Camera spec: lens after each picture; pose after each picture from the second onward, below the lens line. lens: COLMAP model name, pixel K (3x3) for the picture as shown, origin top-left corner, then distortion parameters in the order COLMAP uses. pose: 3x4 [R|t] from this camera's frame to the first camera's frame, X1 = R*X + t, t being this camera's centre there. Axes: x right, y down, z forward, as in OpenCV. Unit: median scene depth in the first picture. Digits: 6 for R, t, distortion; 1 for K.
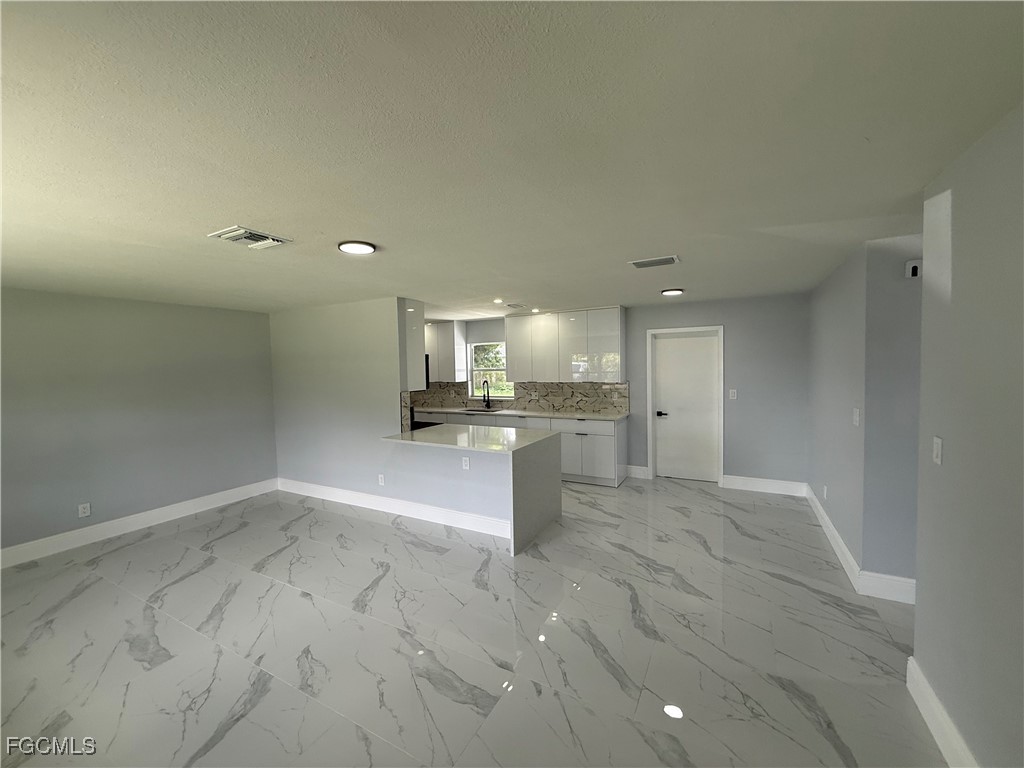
lens RADIAL K [[408.1, 0, 507.8], [0, 408.1, 383.4], [0, 0, 1]] dist [0.000426, -0.000015]
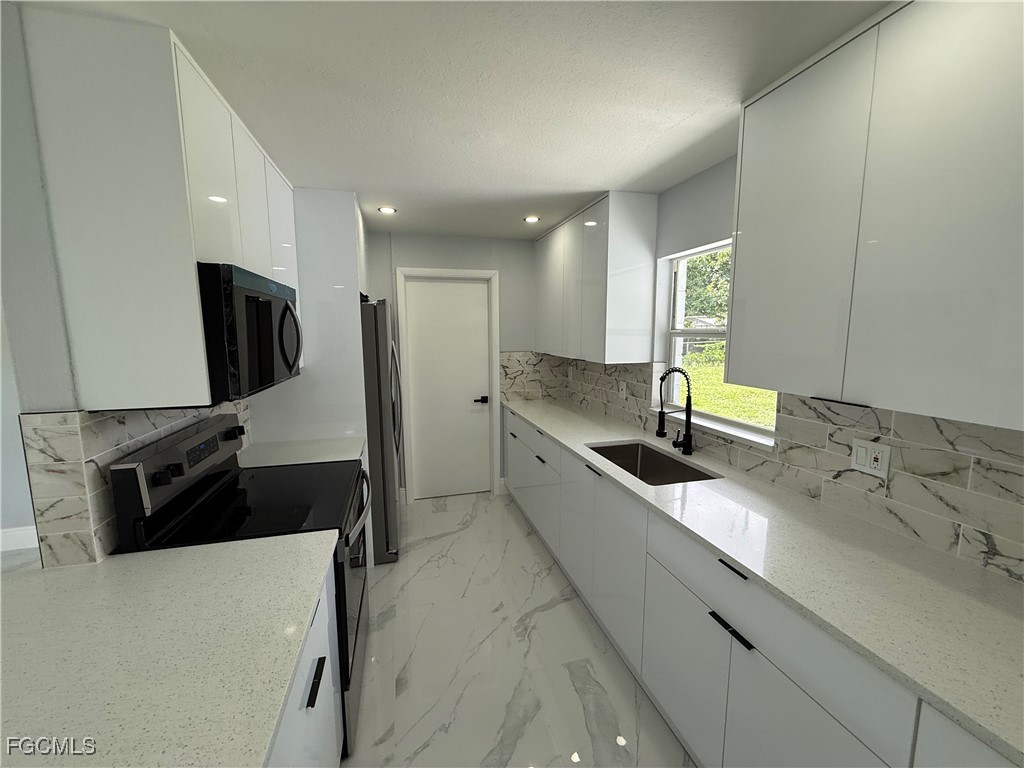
lens RADIAL K [[408.1, 0, 508.3], [0, 408.1, 385.3], [0, 0, 1]] dist [0.000426, -0.000015]
pose [[0.697195, 0.113737, -0.707801, 0.139977], [-0.042493, 0.992155, 0.117574, -0.043479], [0.715621, -0.051895, 0.696559, 1.224400]]
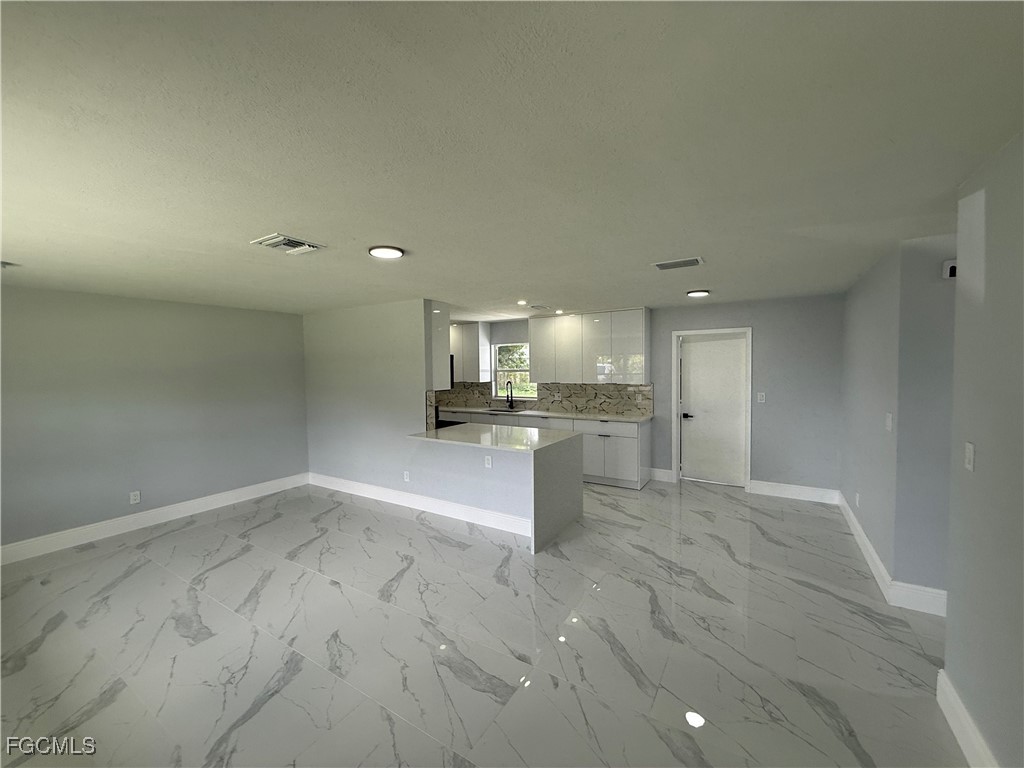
lens RADIAL K [[408.1, 0, 507.7], [0, 408.1, 383.3], [0, 0, 1]] dist [0.000426, -0.000015]
pose [[0.998138, 0.010471, -0.060087, 0.005099], [-0.010635, 0.999941, -0.002403, 0.001706], [0.060059, 0.003037, 0.998190, -0.016999]]
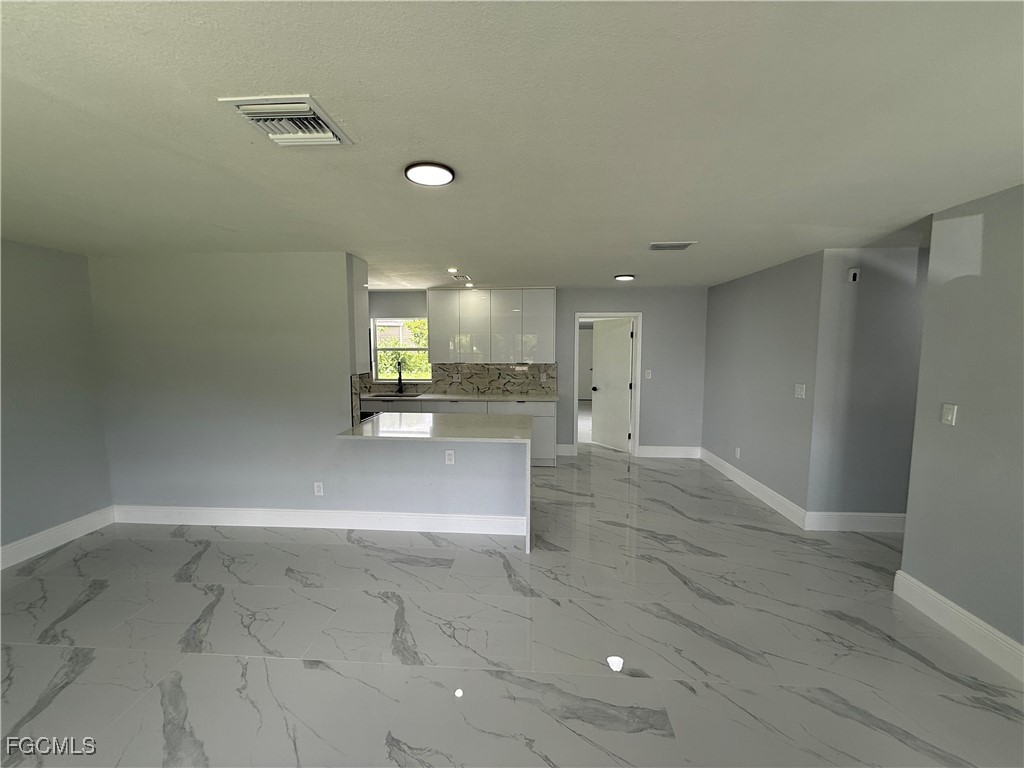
lens RADIAL K [[408.1, 0, 507.8], [0, 408.1, 386.3], [0, 0, 1]] dist [0.000426, -0.000015]
pose [[0.908158, -0.022924, 0.417999, -0.371943], [0.000825, 0.998596, 0.052974, 0.000150], [-0.418626, -0.047763, 0.906902, 0.188424]]
